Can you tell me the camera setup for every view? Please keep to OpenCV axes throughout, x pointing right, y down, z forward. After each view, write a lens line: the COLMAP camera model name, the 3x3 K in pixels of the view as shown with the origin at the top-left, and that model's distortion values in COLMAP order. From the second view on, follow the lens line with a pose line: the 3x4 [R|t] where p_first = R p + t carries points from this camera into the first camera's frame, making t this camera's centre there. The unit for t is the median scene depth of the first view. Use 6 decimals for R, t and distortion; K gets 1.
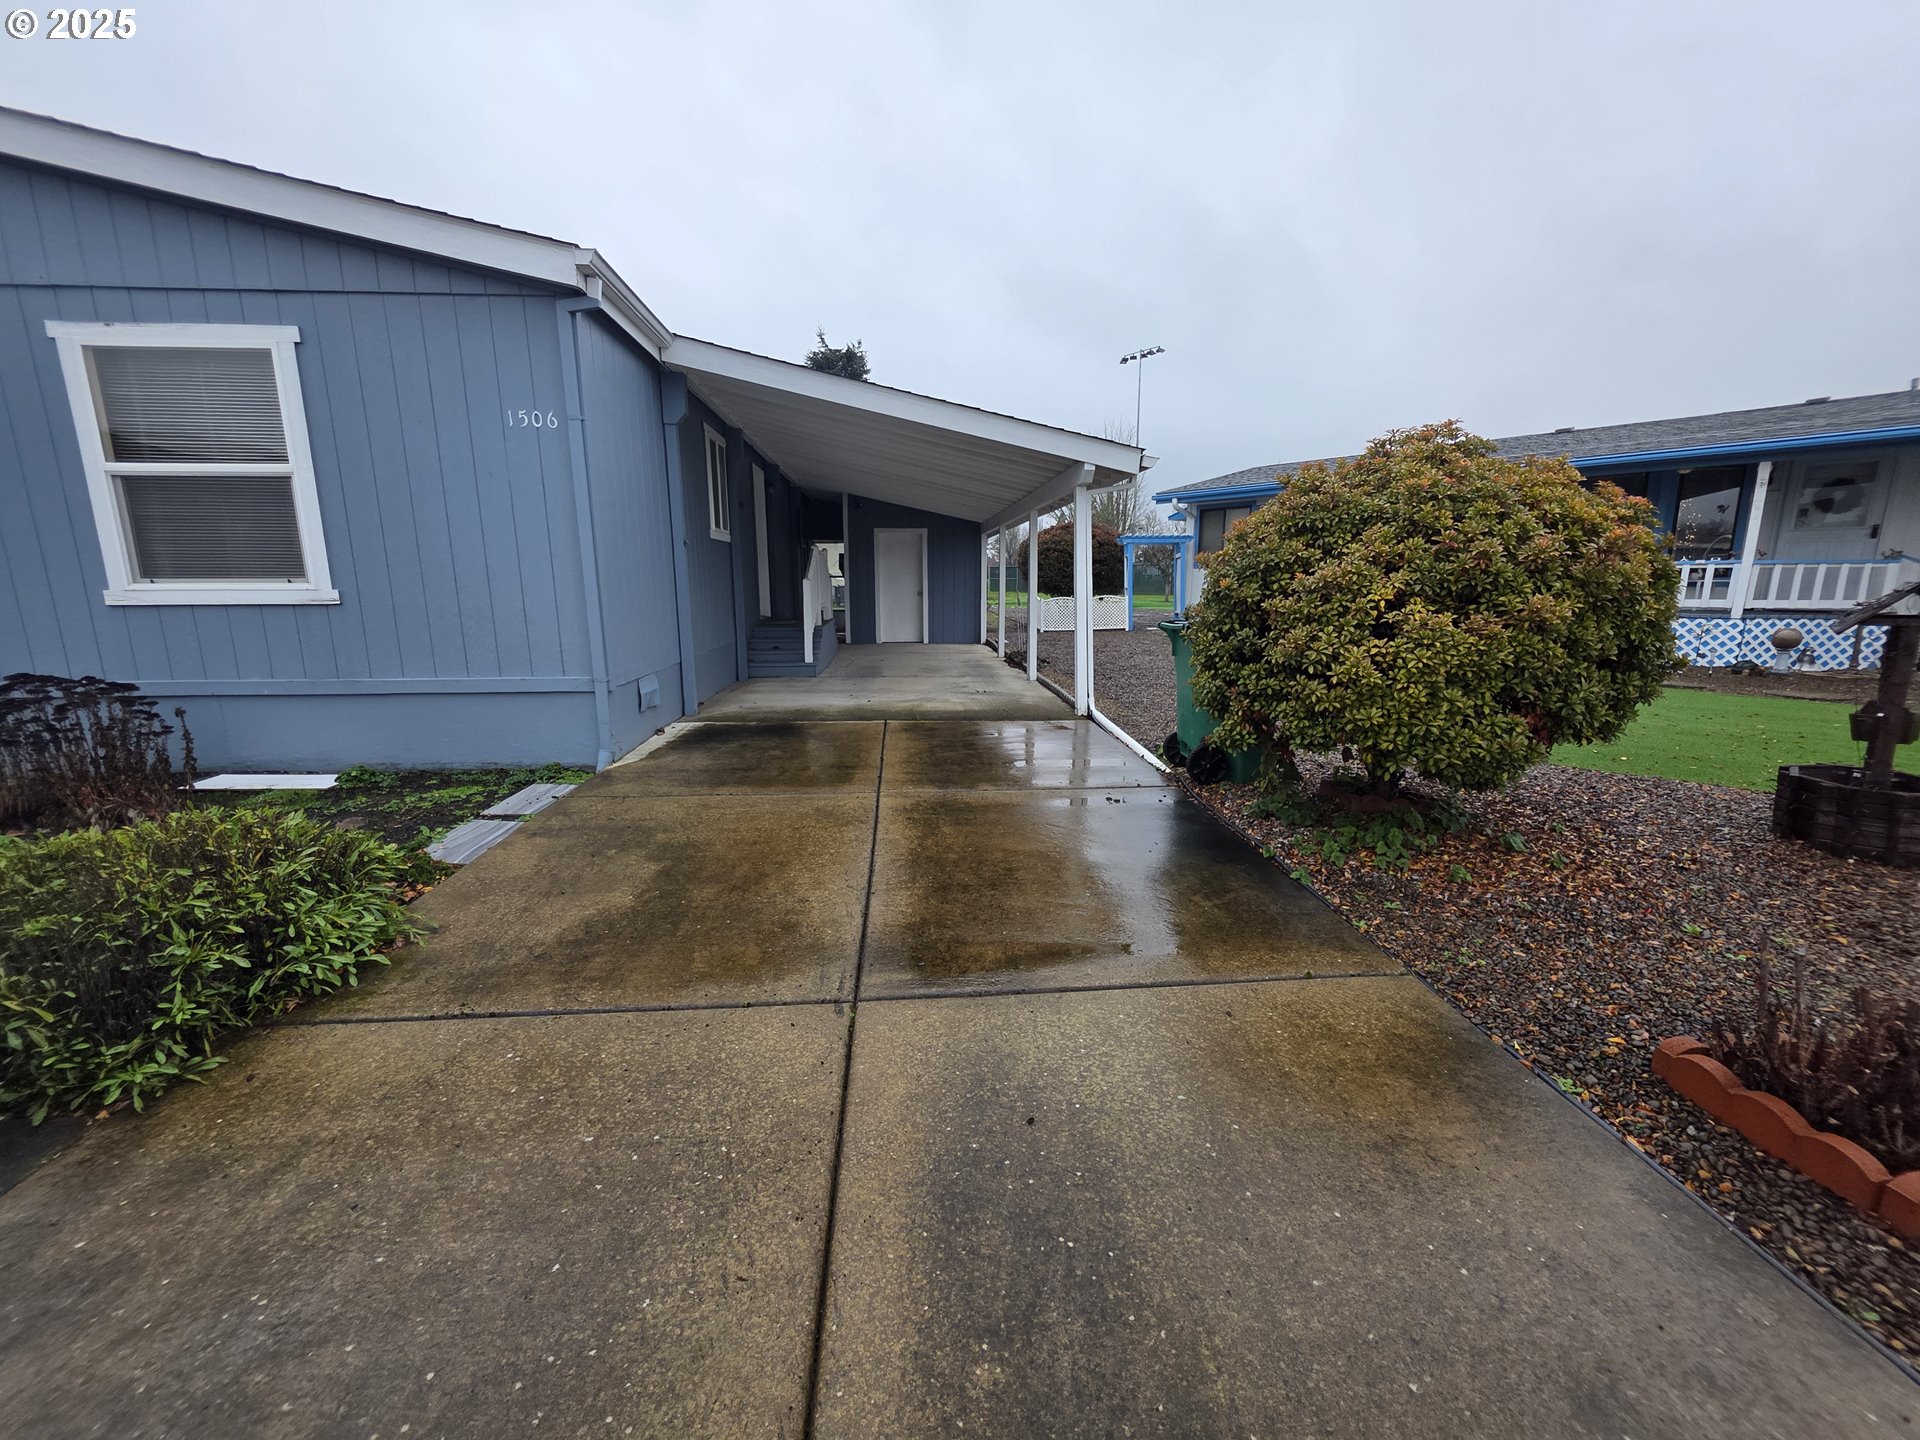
lens RADIAL K [[770.5, 0, 964.2], [0, 770.5, 707.0], [0, 0, 1]] dist [0.003033, -0.000577]
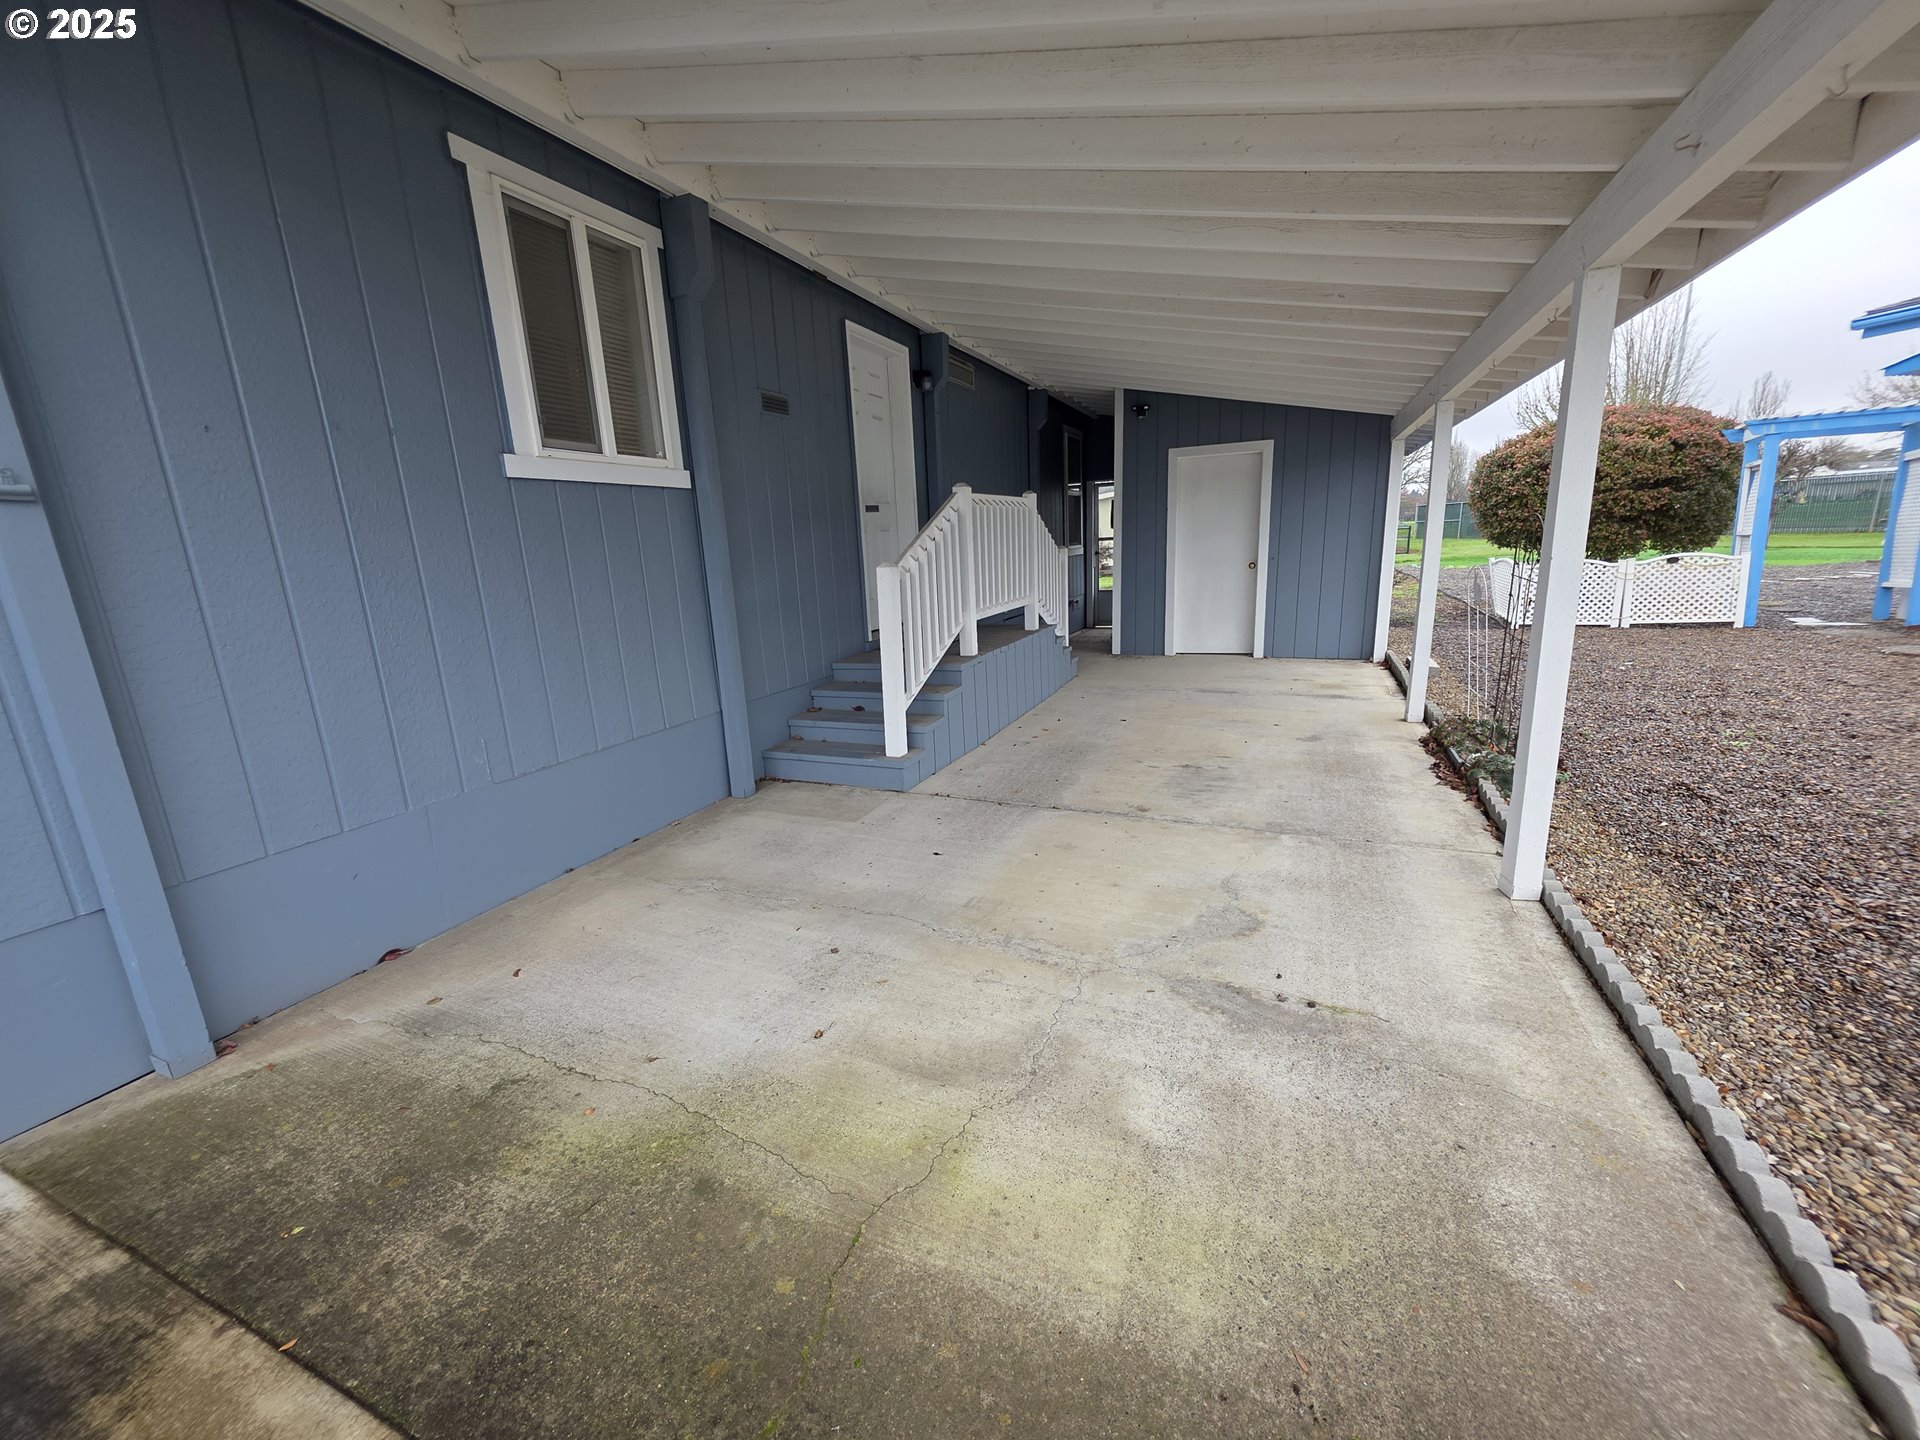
lens RADIAL K [[770.5, 0, 953.9], [0, 770.5, 713.7], [0, 0, 1]] dist [0.003033, -0.000577]
pose [[0.879120, 0.068972, -0.471583, 0.088893], [-0.036287, 0.996287, 0.078068, -0.329607], [0.475216, -0.051519, 0.878359, 1.770493]]
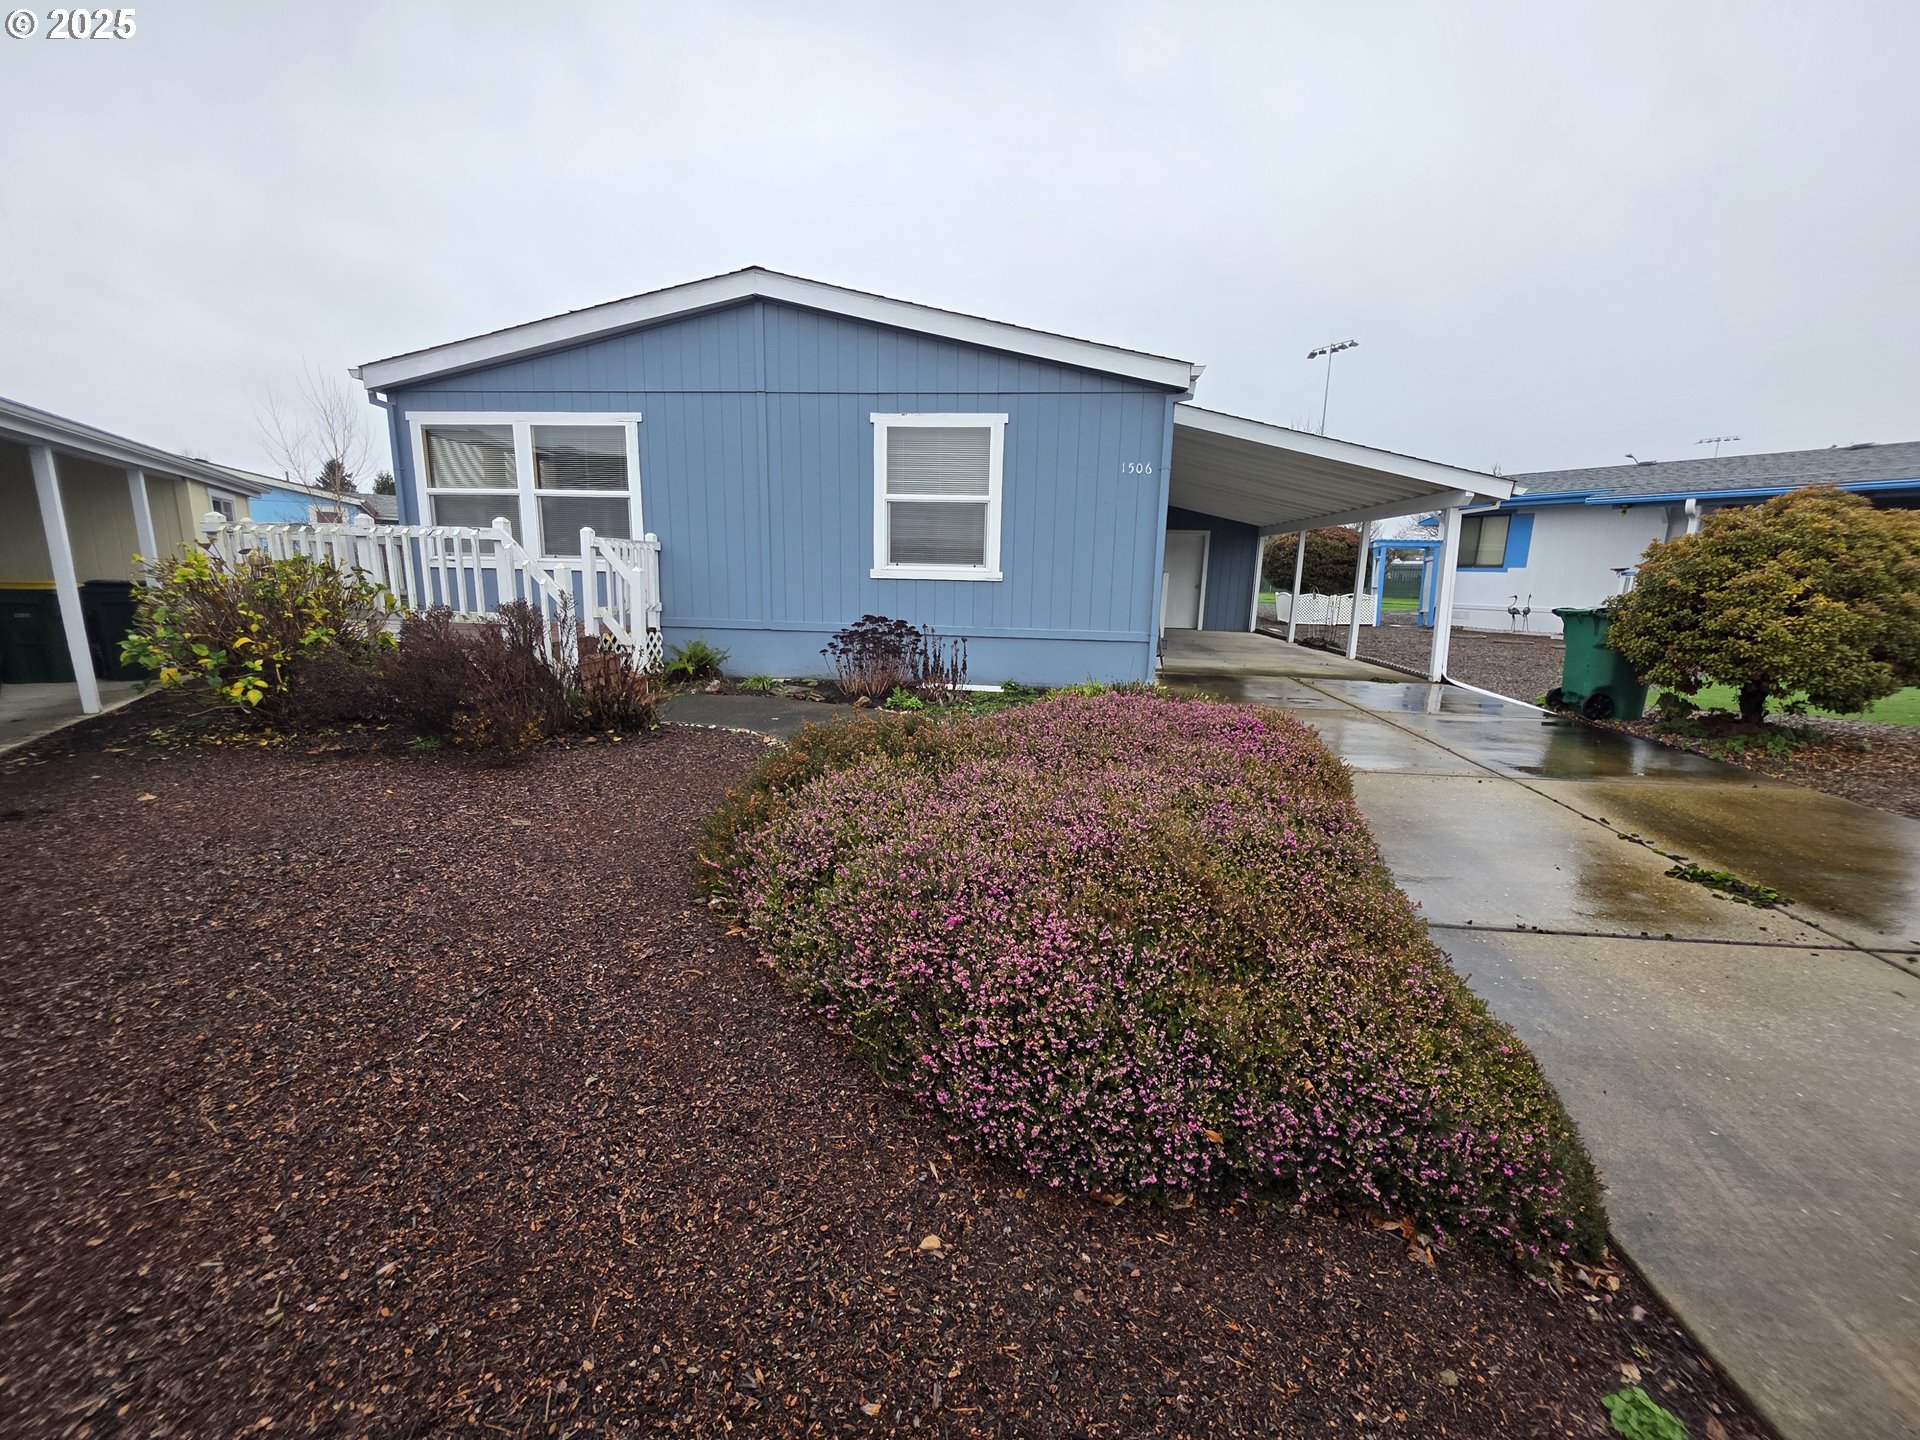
lens RADIAL K [[770.5, 0, 964.1], [0, 770.5, 713.6], [0, 0, 1]] dist [0.003033, -0.000577]
pose [[0.984731, 0.055750, -0.164917, -0.859953], [-0.053208, 0.998387, 0.019798, 0.168201], [0.165755, -0.010721, 0.986109, -0.886454]]
